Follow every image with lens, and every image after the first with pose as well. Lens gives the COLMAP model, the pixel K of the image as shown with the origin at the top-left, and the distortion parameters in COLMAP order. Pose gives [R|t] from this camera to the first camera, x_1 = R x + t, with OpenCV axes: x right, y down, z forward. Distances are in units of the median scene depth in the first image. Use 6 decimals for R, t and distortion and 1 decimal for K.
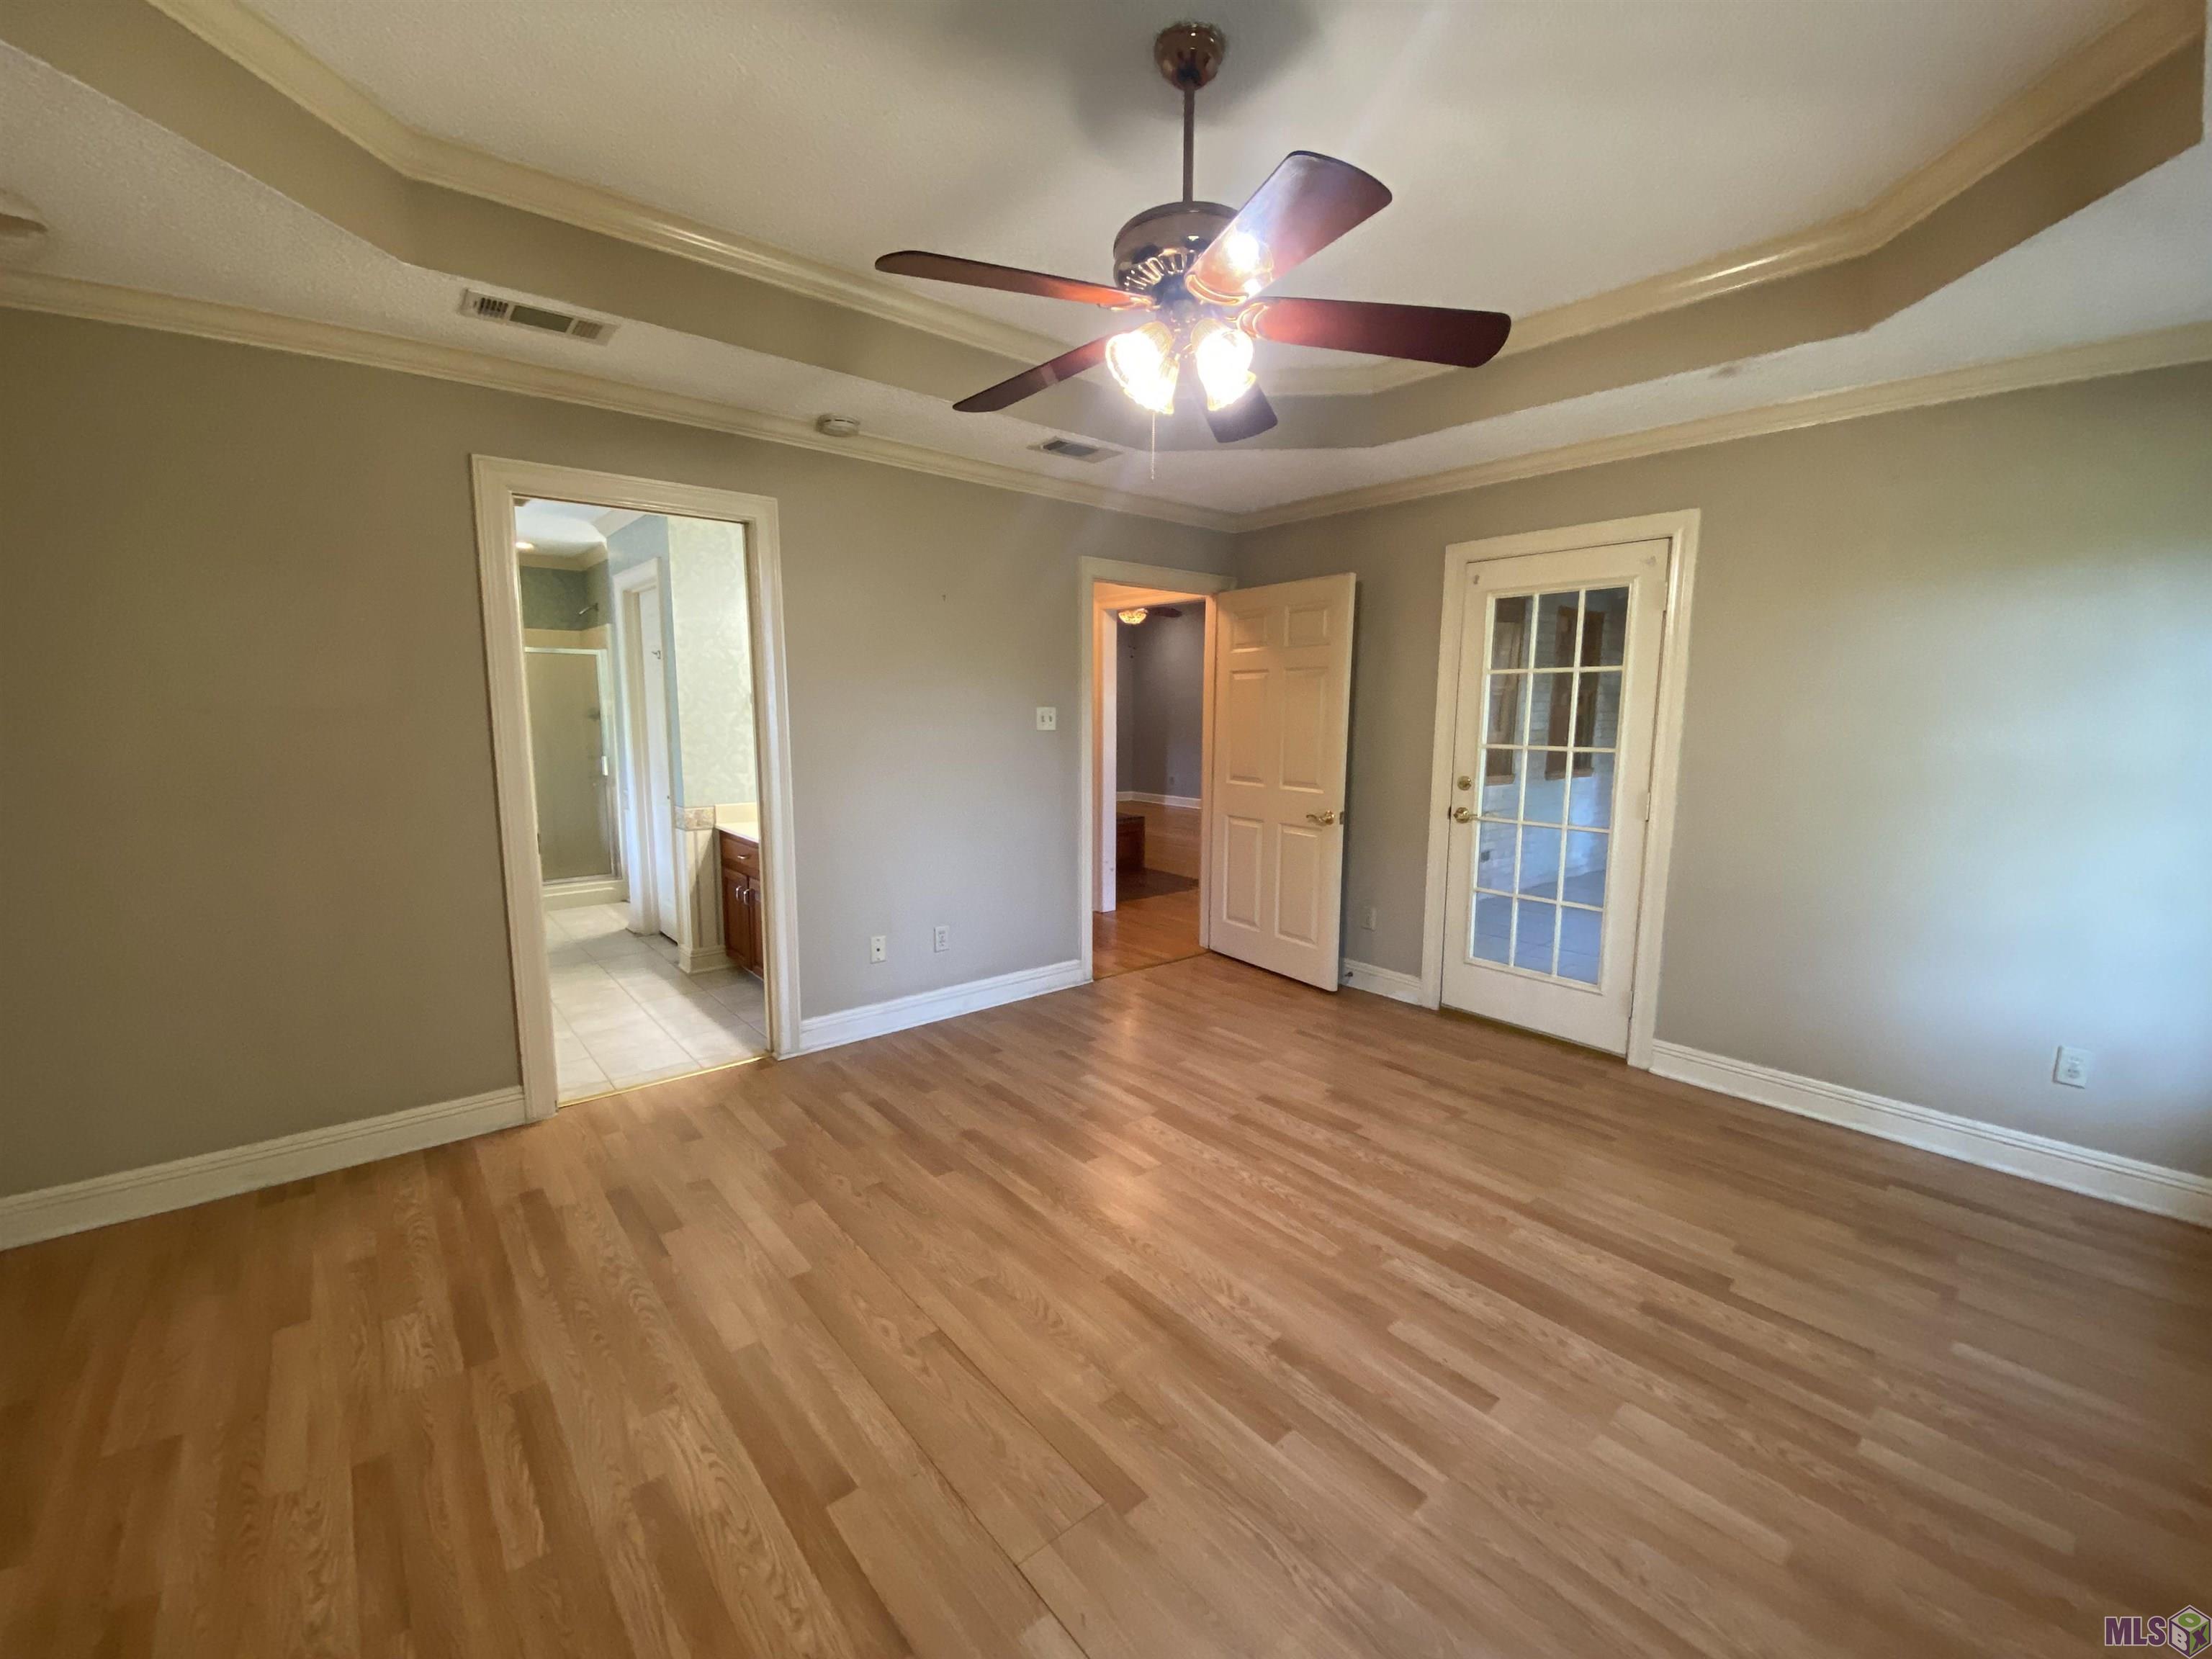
lens RADIAL K [[913.2, 0, 1106.2], [0, 913.2, 829.4], [0, 0, 1]] dist [-0.003034, -0.000387]
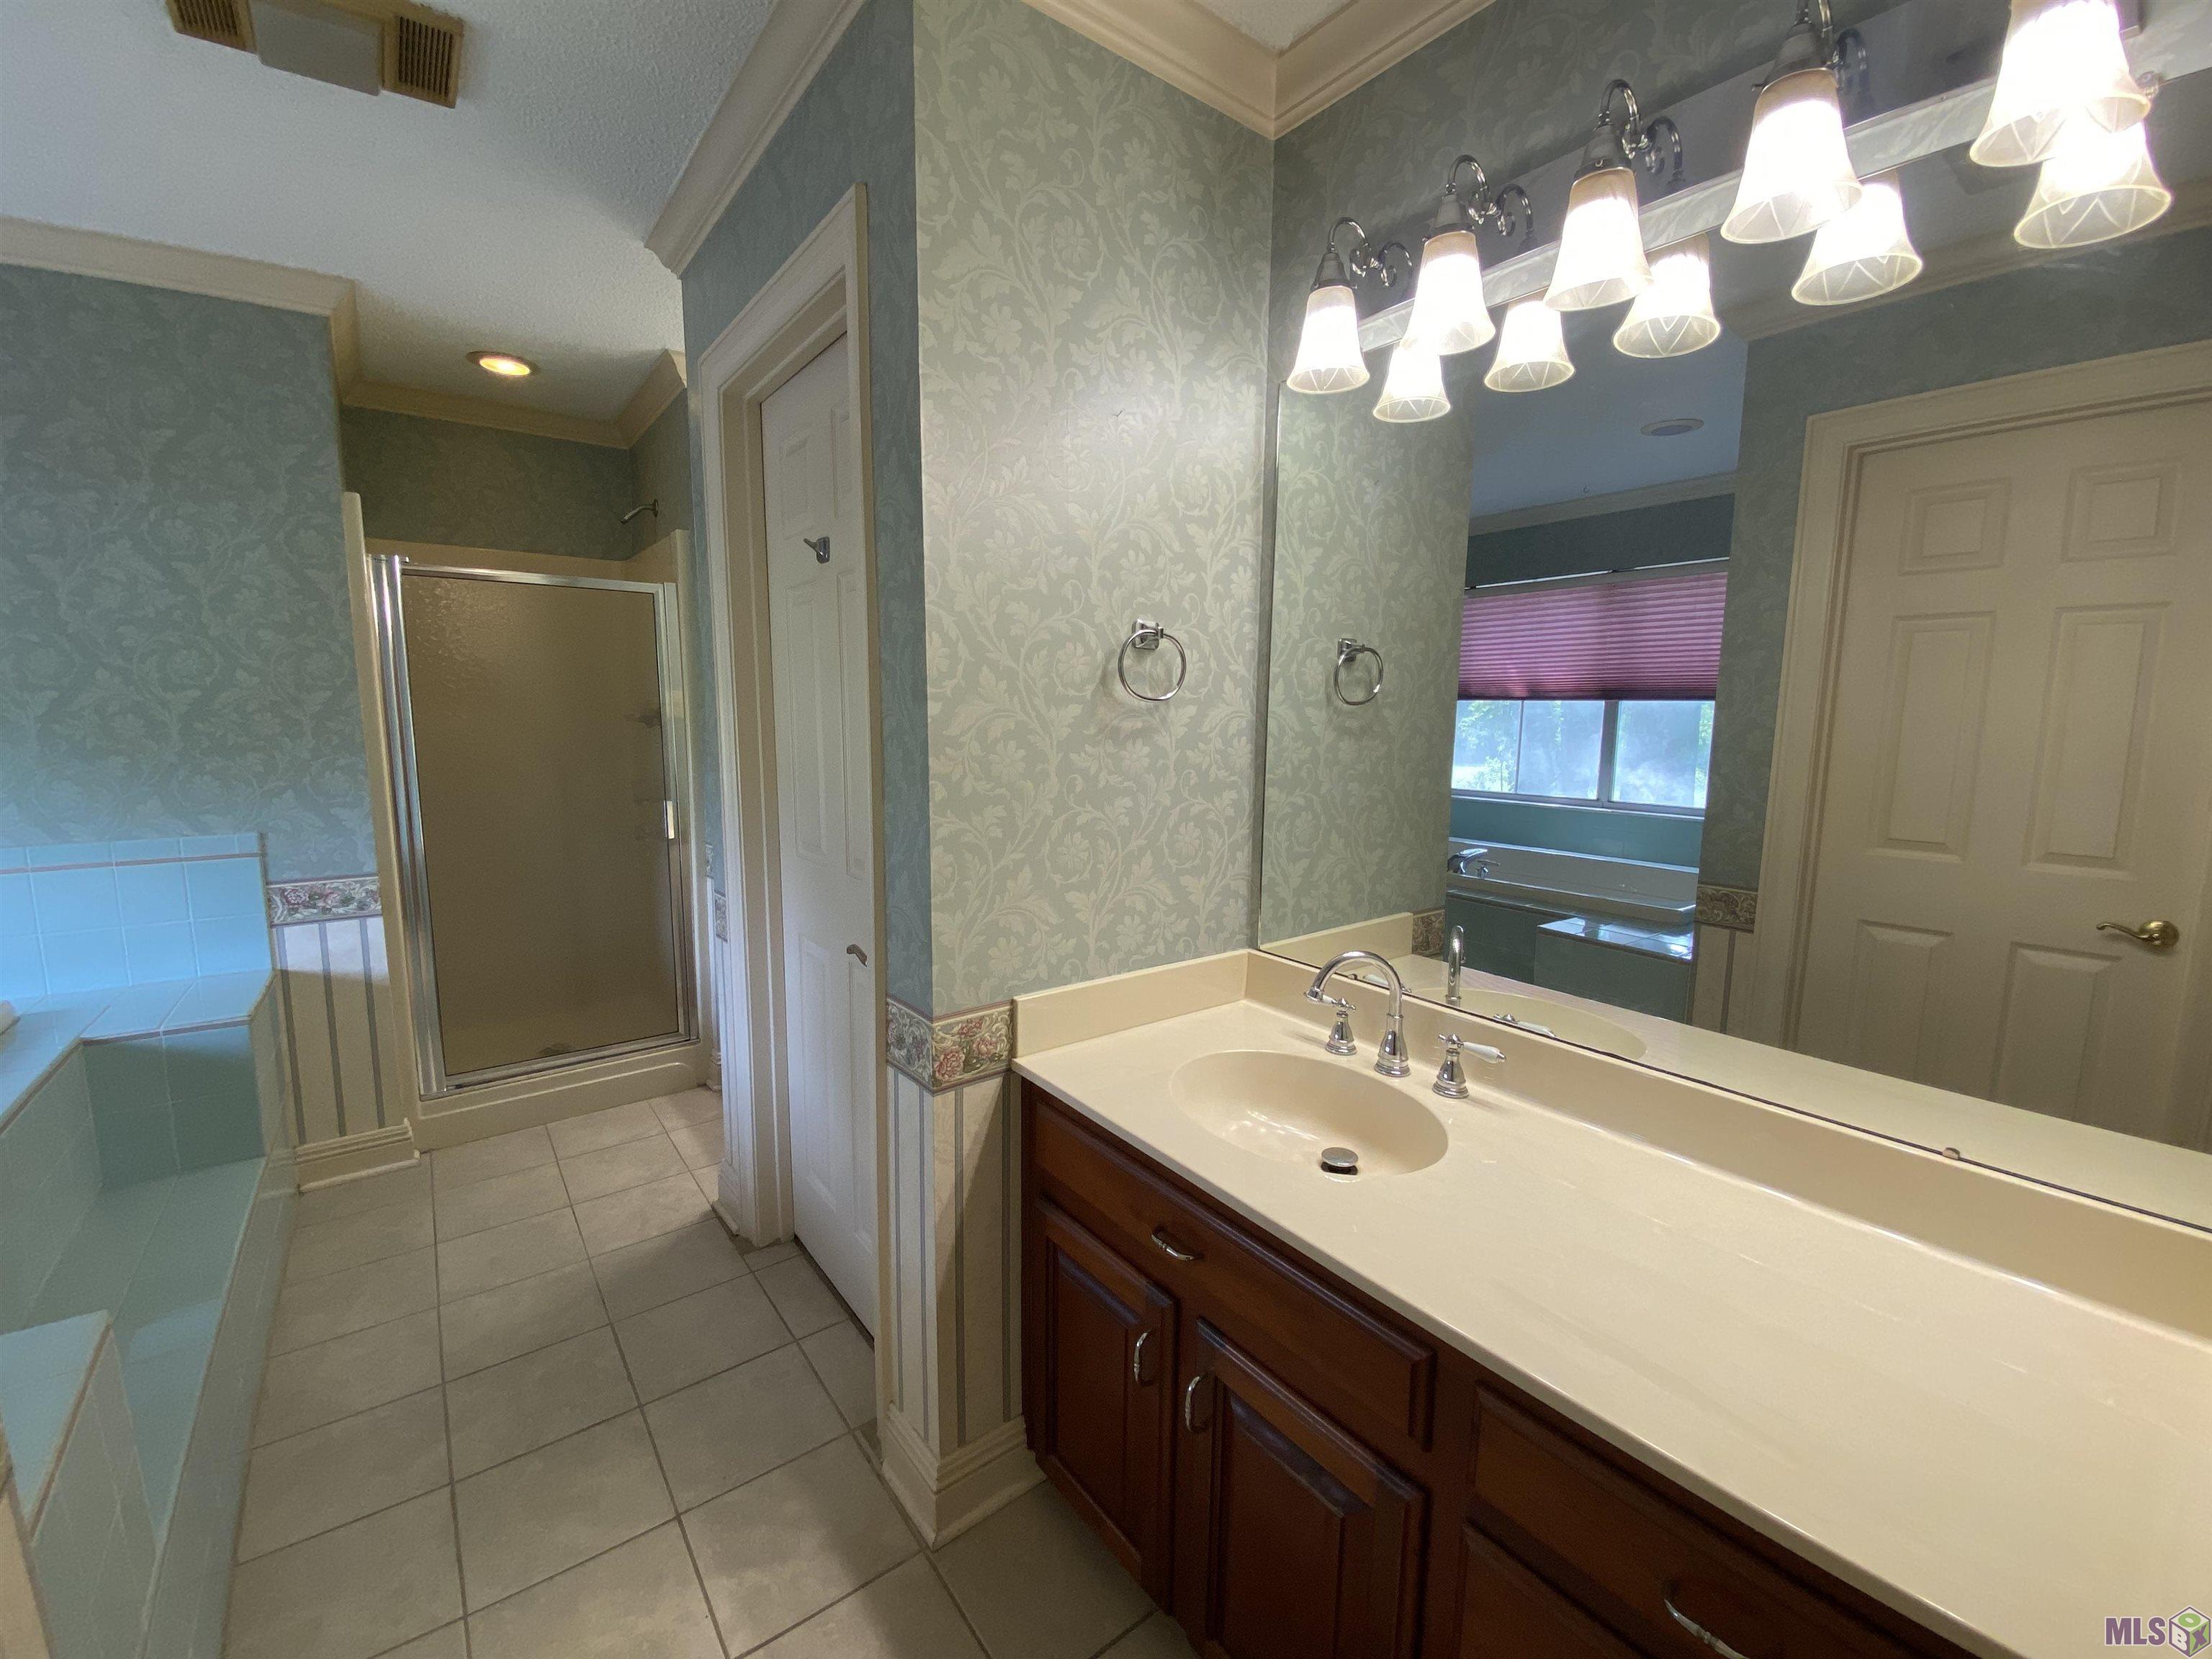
lens RADIAL K [[913.2, 0, 1103.9], [0, 913.2, 826.5], [0, 0, 1]] dist [-0.003034, -0.000387]
pose [[0.998585, 0.009309, -0.052364, -0.379812], [-0.009837, 0.999903, -0.009846, -0.083039], [0.052267, 0.010347, 0.998580, 0.683051]]
